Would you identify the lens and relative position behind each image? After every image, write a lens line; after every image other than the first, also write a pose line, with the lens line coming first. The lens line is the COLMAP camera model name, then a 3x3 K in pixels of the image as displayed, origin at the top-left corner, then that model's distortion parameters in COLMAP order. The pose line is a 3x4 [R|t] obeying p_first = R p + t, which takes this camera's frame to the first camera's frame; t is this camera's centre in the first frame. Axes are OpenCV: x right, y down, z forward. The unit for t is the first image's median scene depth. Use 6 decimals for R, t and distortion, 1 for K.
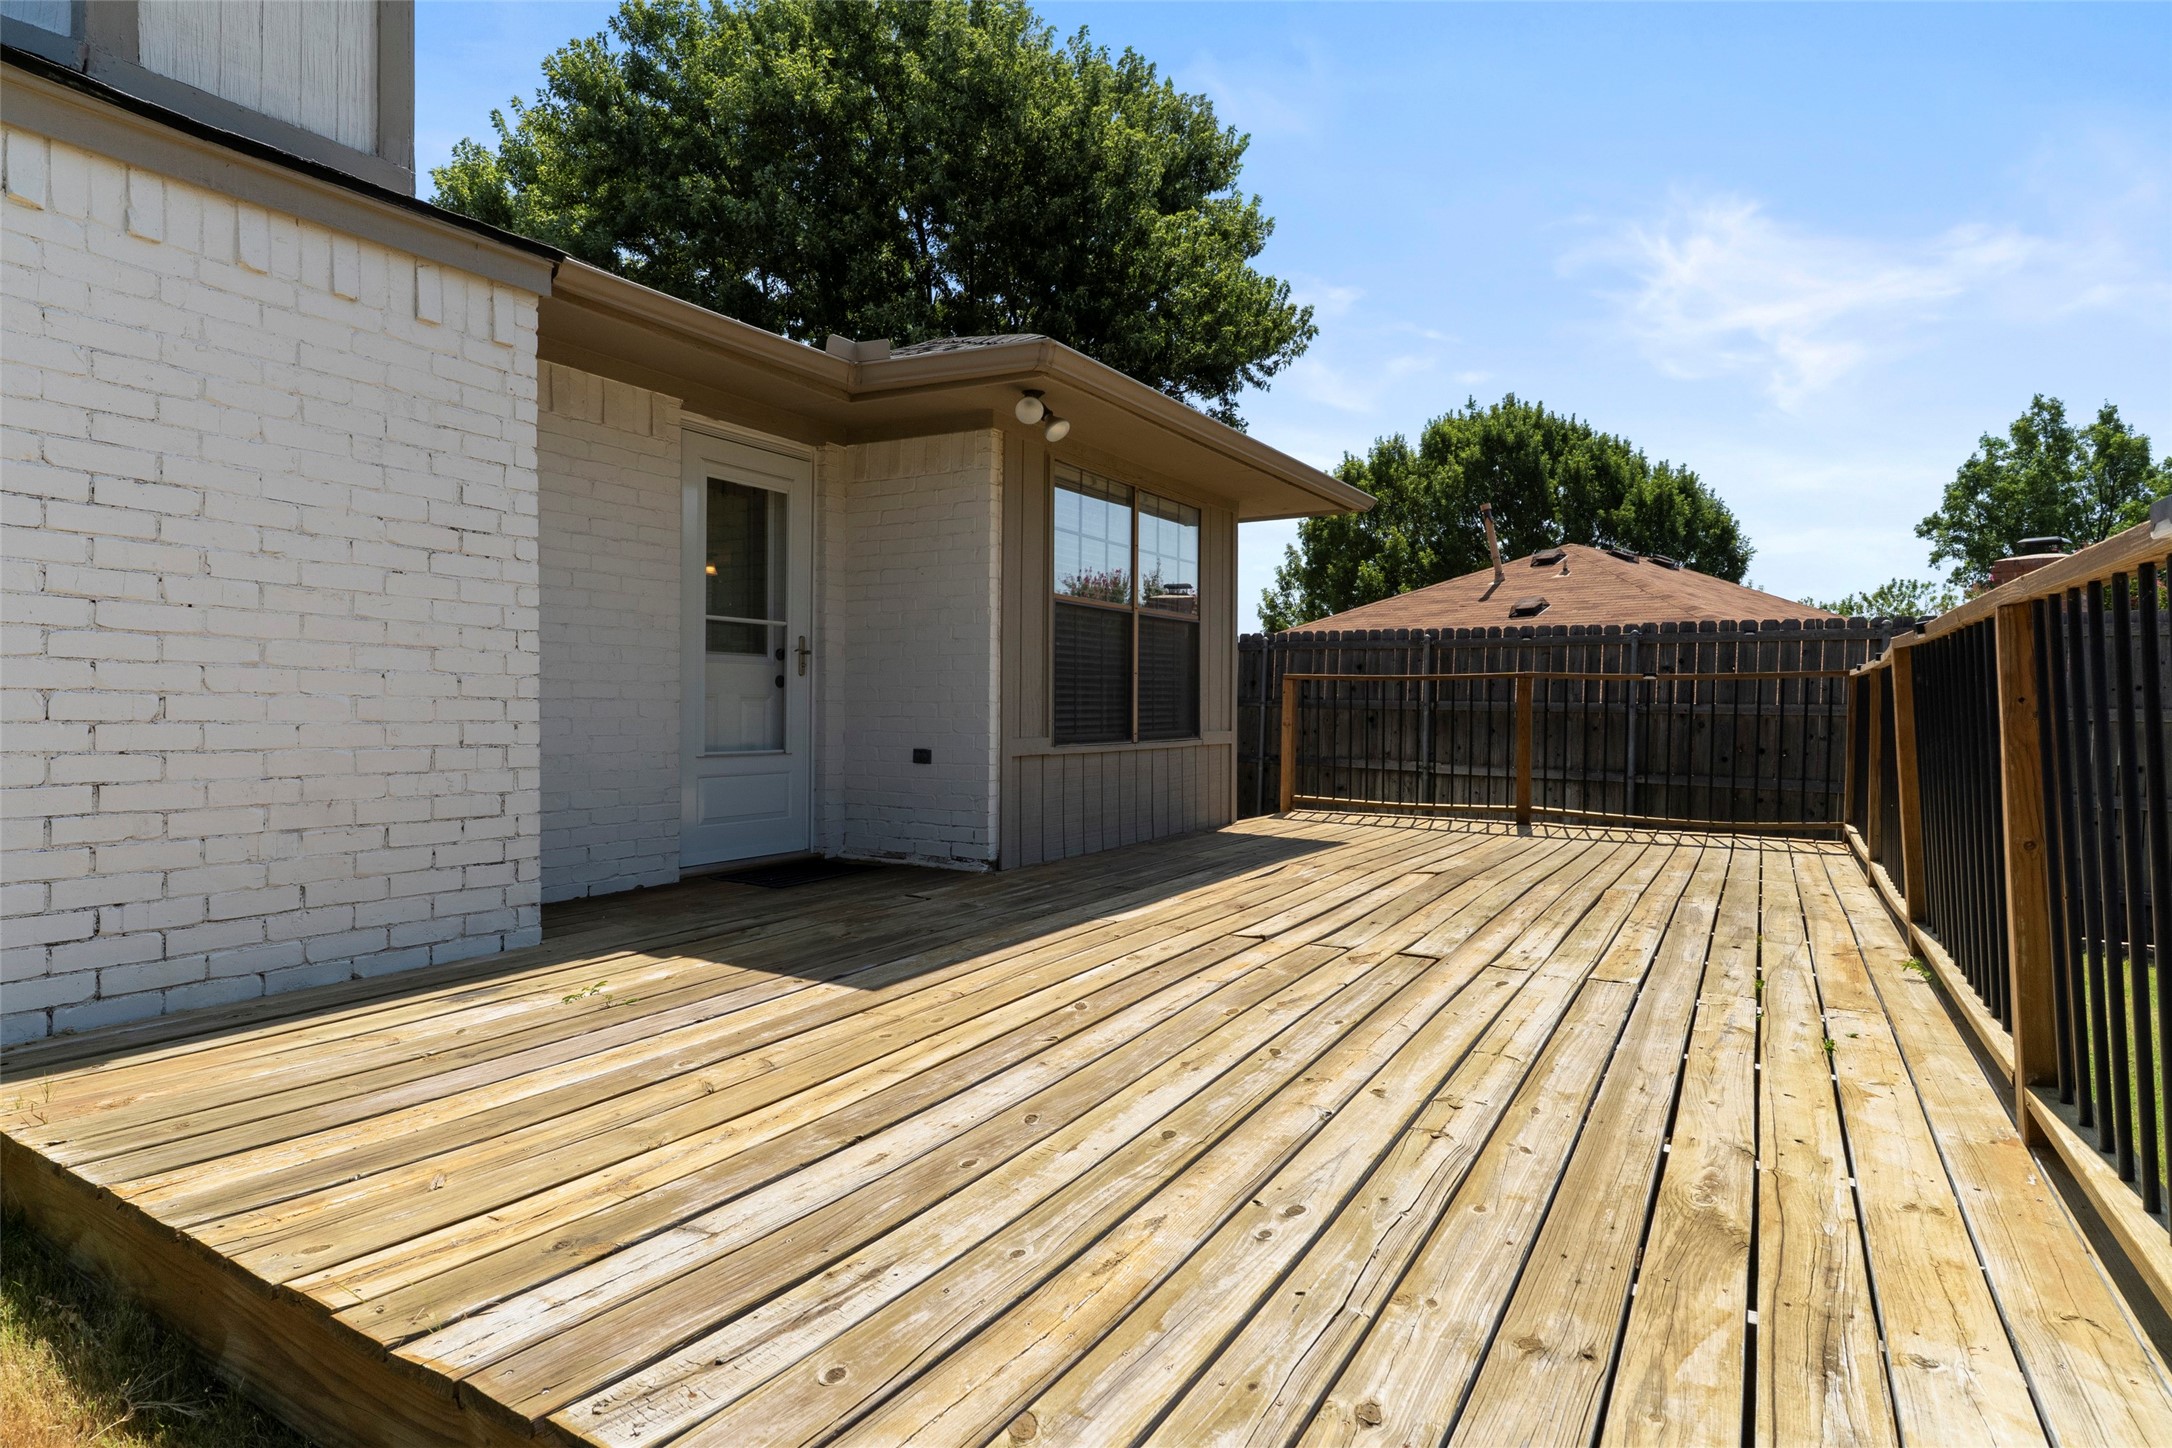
lens RADIAL K [[1178.1, 0, 1080.3], [0, 1178.1, 734.2], [0, 0, 1]] dist [0.012483, -0.000912]
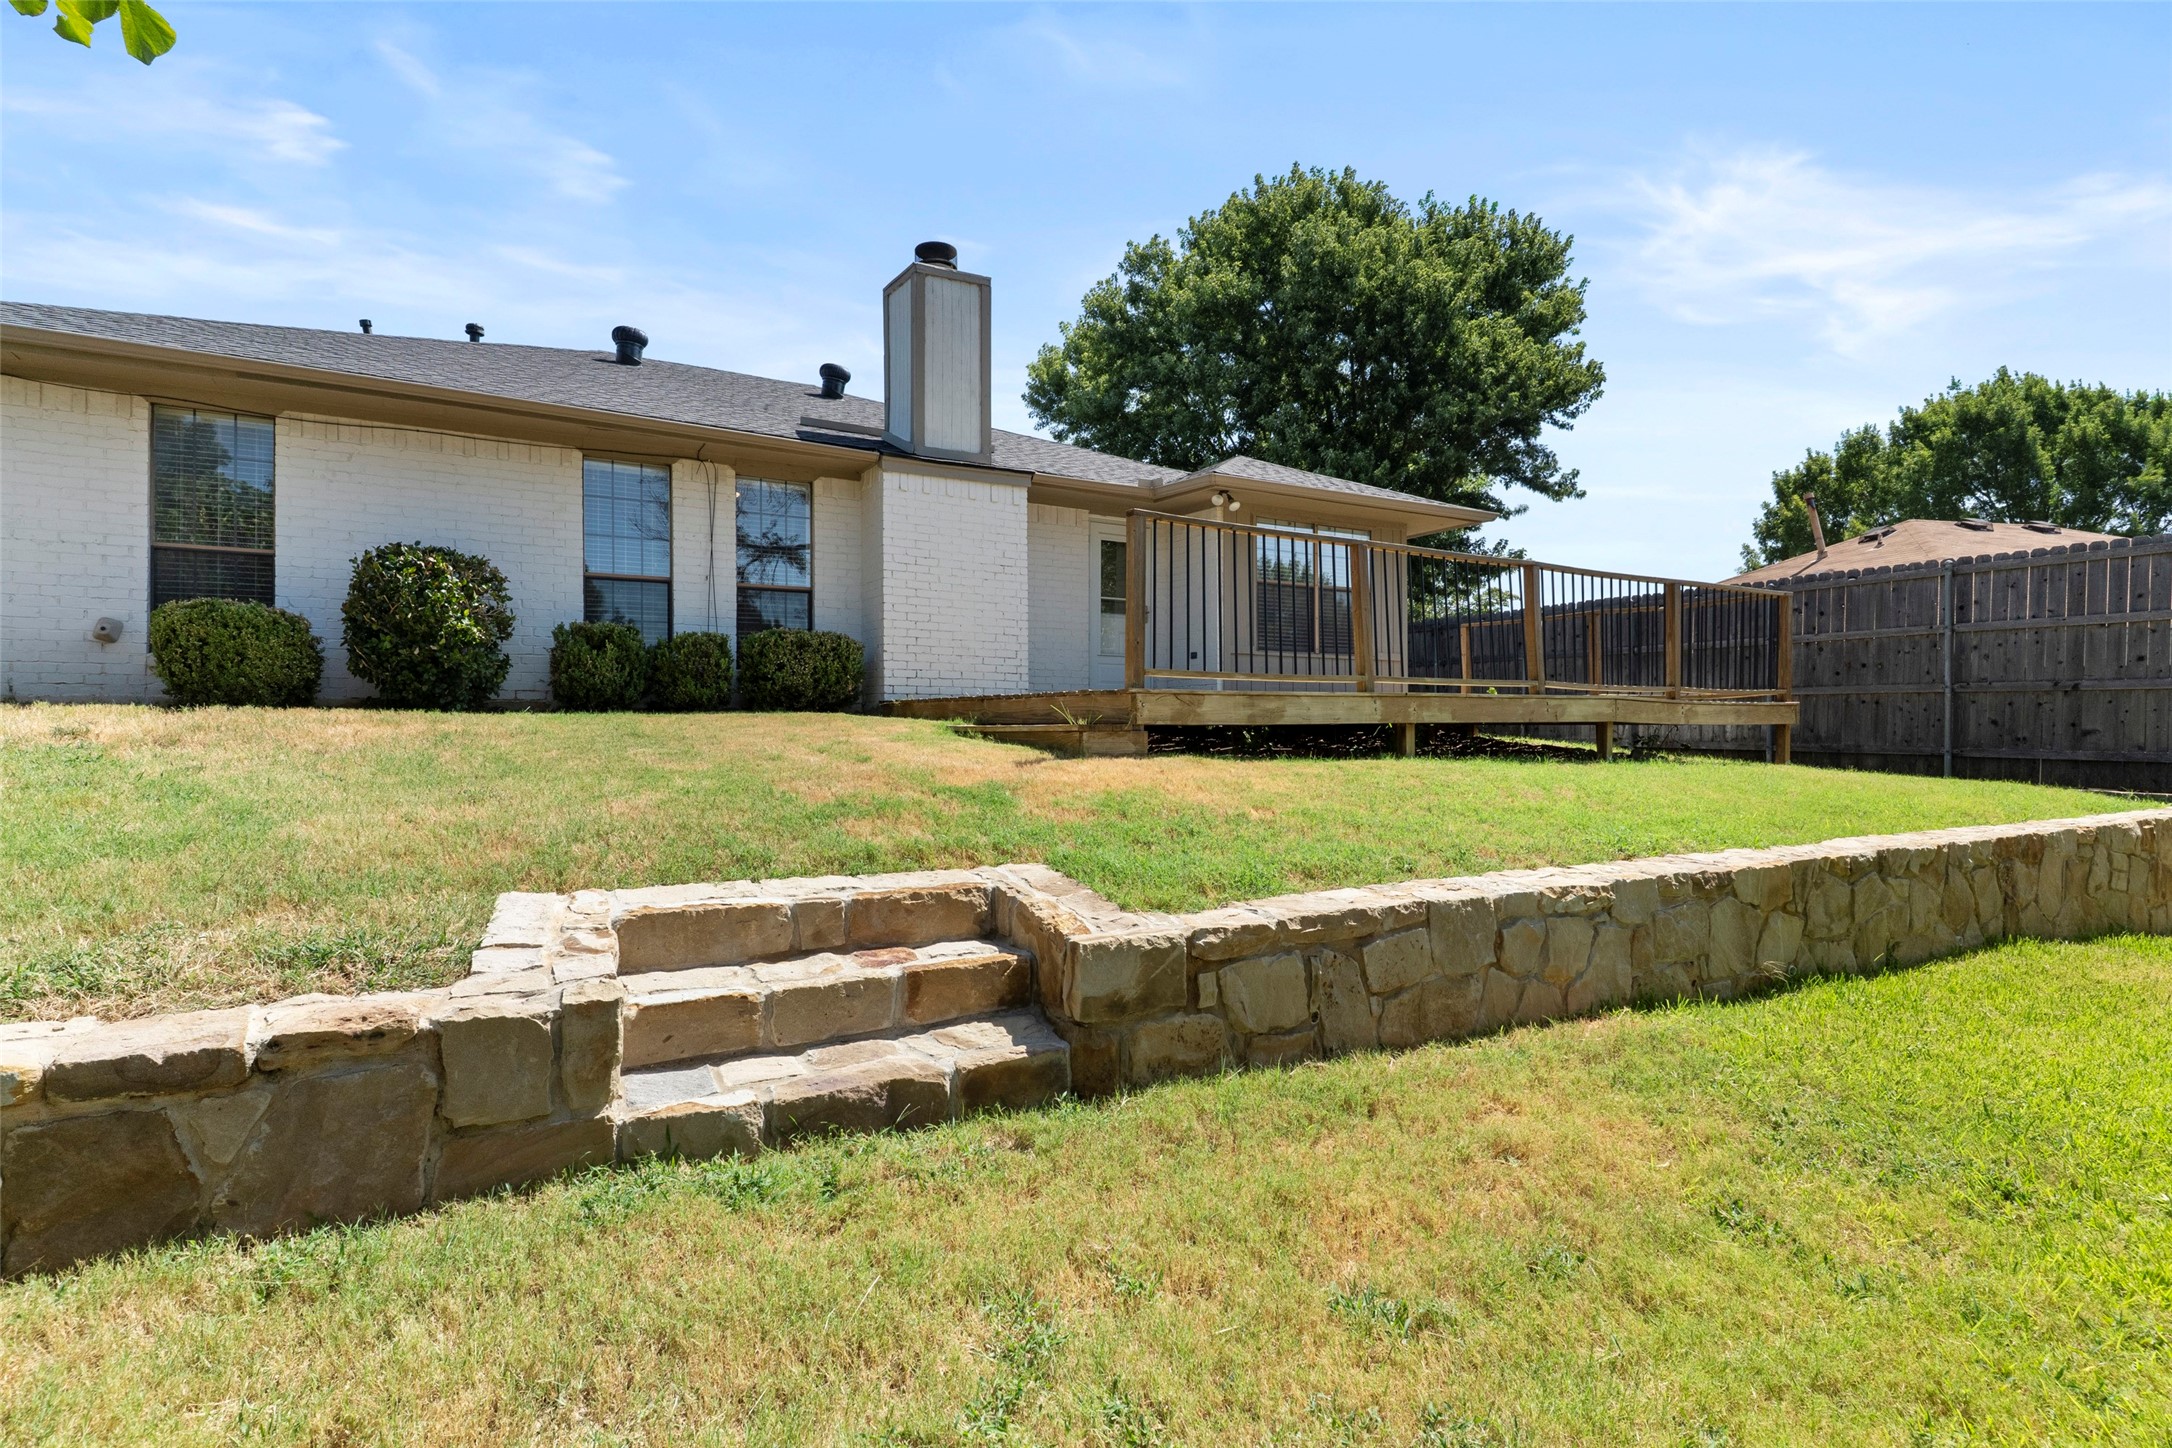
lens RADIAL K [[1037.2, 0, 1075.7], [0, 1037.2, 720.3], [0, 0, 1]] dist [0.003639, 0.000225]
pose [[0.891548, -0.016909, -0.452610, 0.186595], [0.003990, 0.999557, -0.029483, 0.067292], [0.452908, 0.024480, 0.891221, -0.285748]]
